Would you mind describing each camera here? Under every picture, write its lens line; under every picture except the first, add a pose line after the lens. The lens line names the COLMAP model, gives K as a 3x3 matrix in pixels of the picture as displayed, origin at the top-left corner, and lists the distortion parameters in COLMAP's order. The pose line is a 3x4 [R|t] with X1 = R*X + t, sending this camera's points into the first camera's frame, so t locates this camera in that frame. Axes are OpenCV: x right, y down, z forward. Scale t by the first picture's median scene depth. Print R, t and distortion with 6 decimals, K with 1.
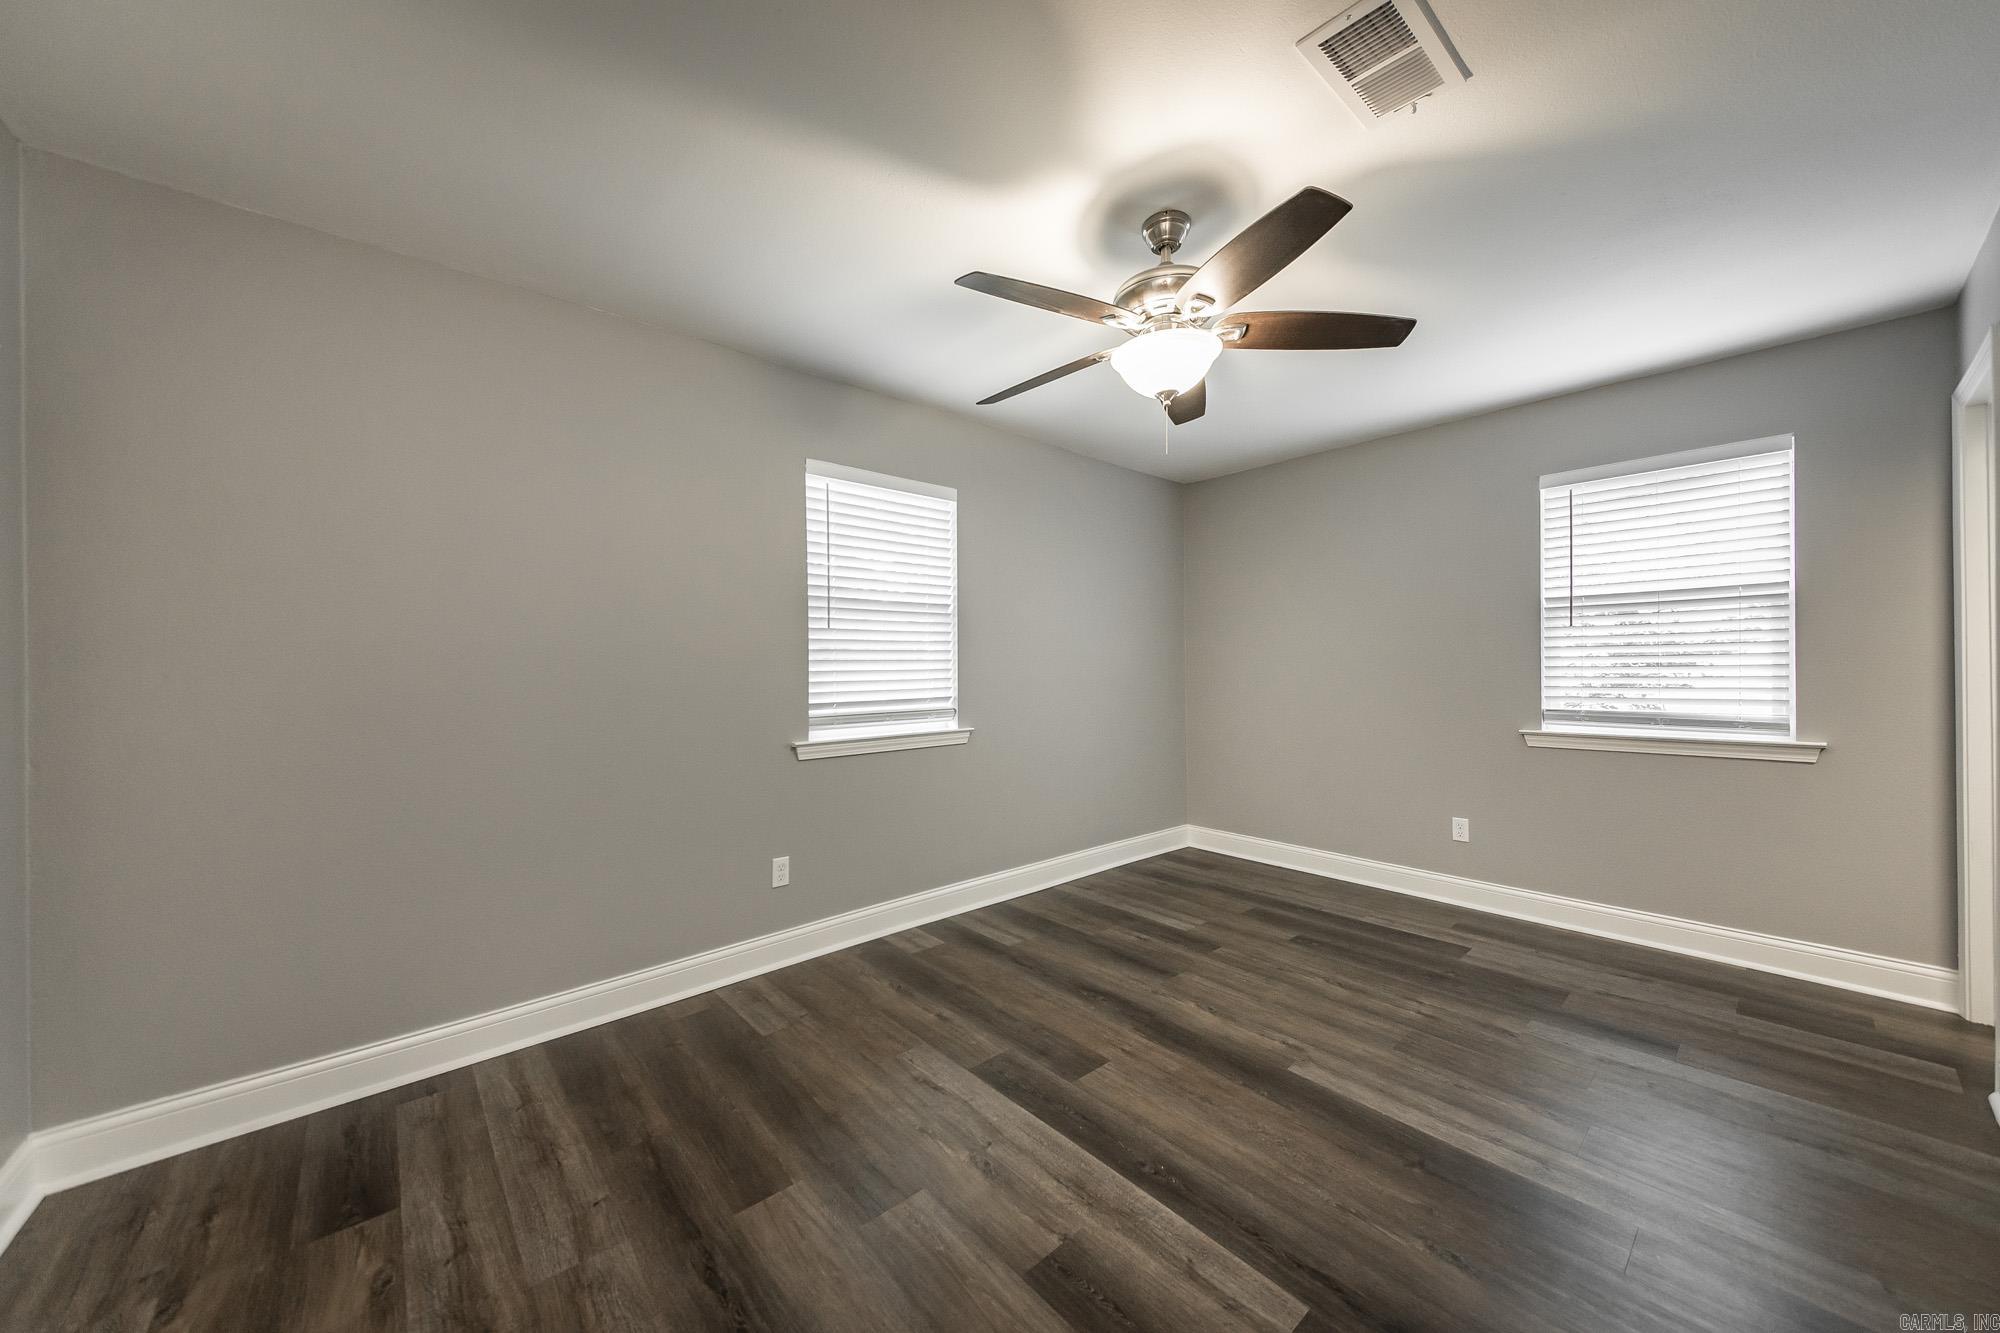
lens RADIAL K [[718.3, 0, 998.5], [0, 718.3, 665.3], [0, 0, 1]] dist [0.000829, 0.000834]
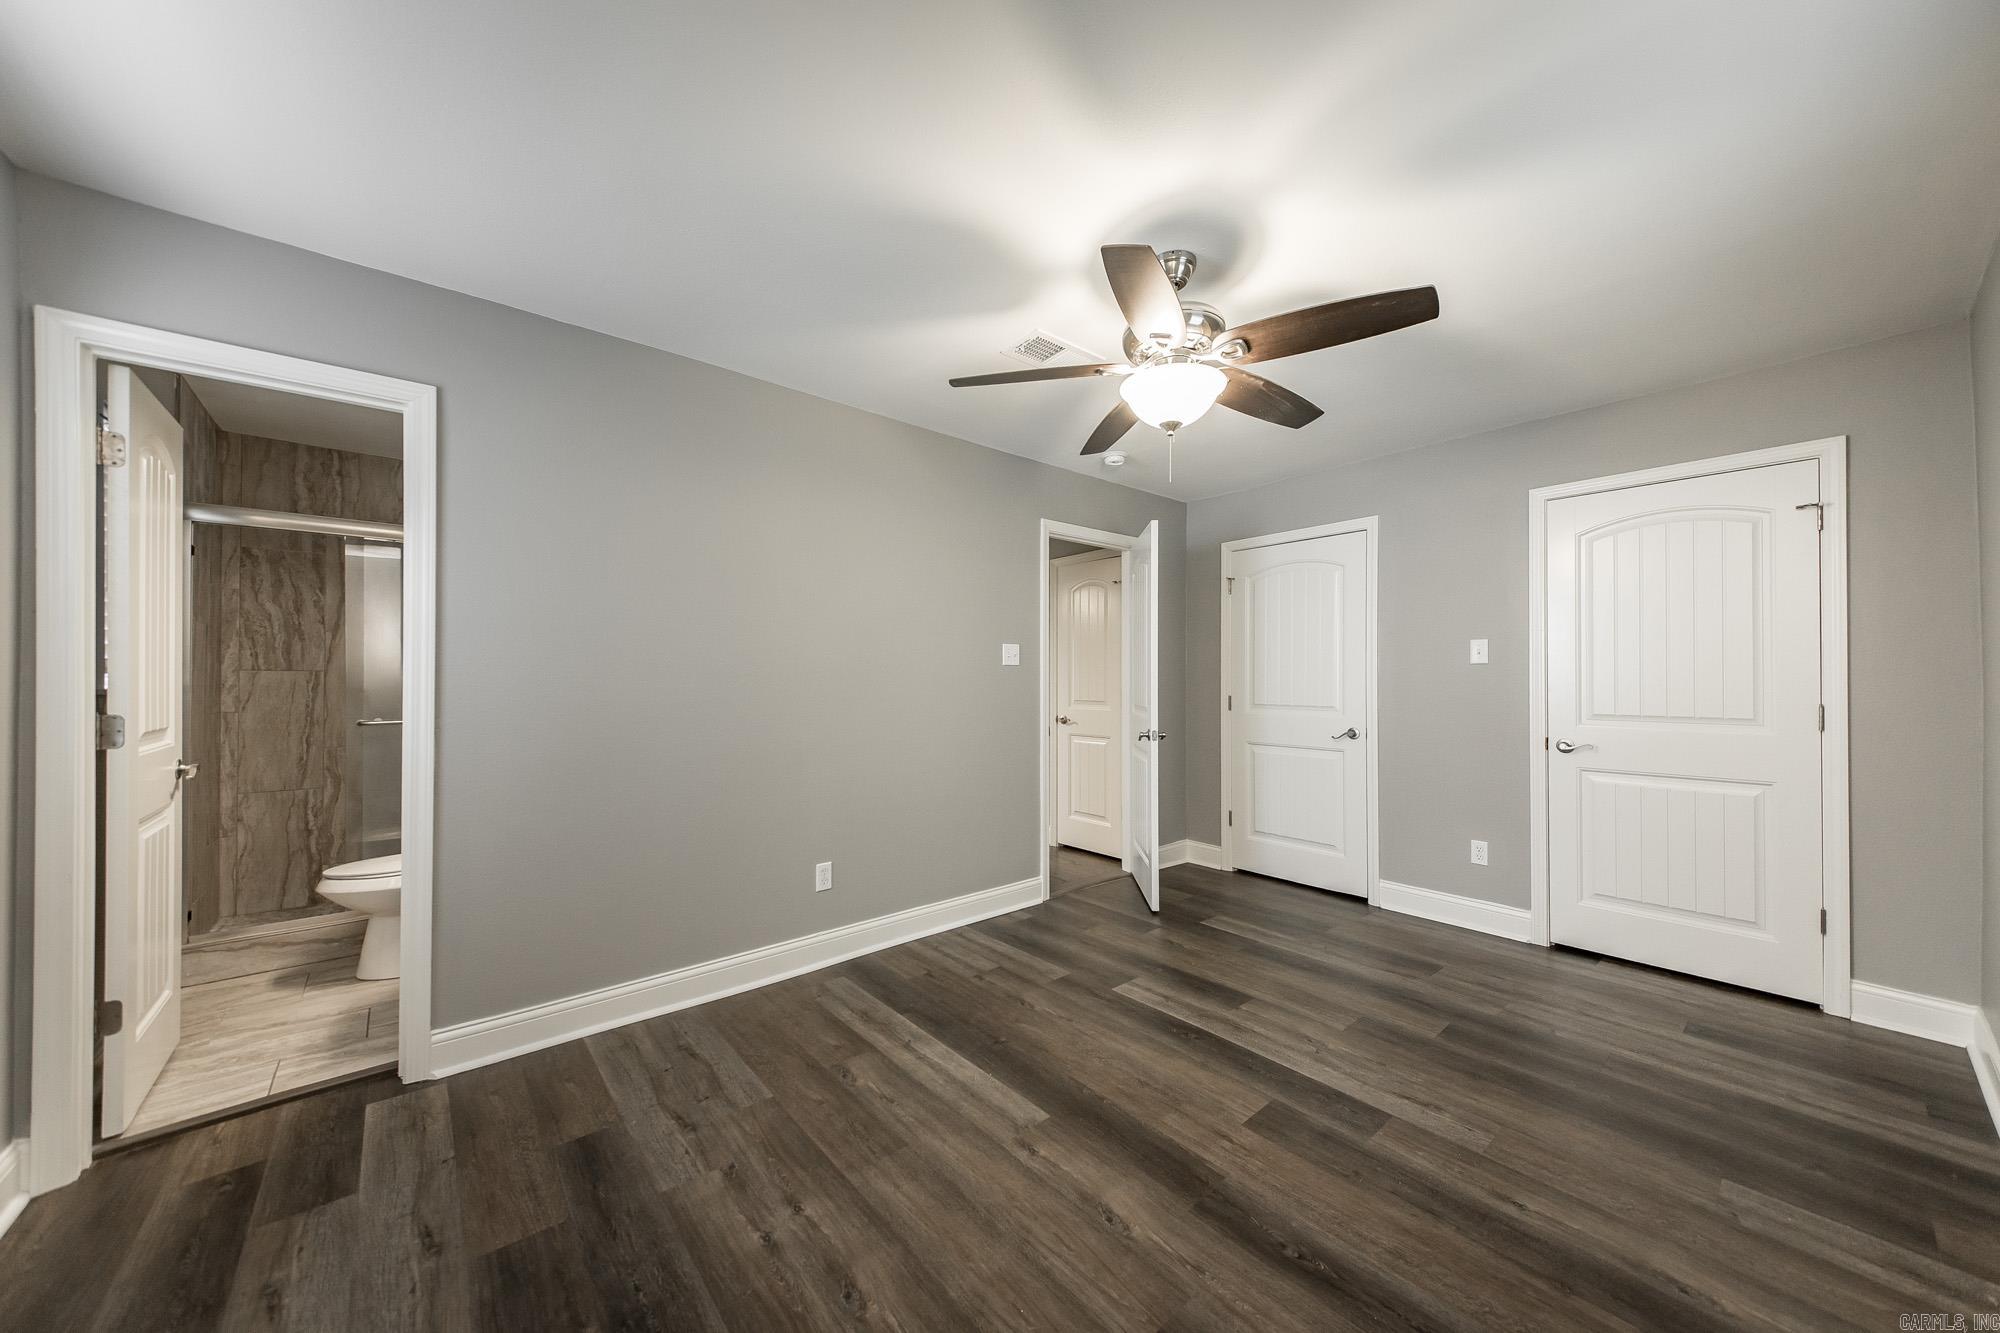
lens RADIAL K [[718.3, 0, 1004.4], [0, 718.3, 670.9], [0, 0, 1]] dist [0.000829, 0.000834]
pose [[-0.999882, 0.007924, 0.013165, 0.437967], [0.007862, 0.999958, -0.004812, -0.015124], [-0.013203, -0.004708, -0.999902, 1.912988]]
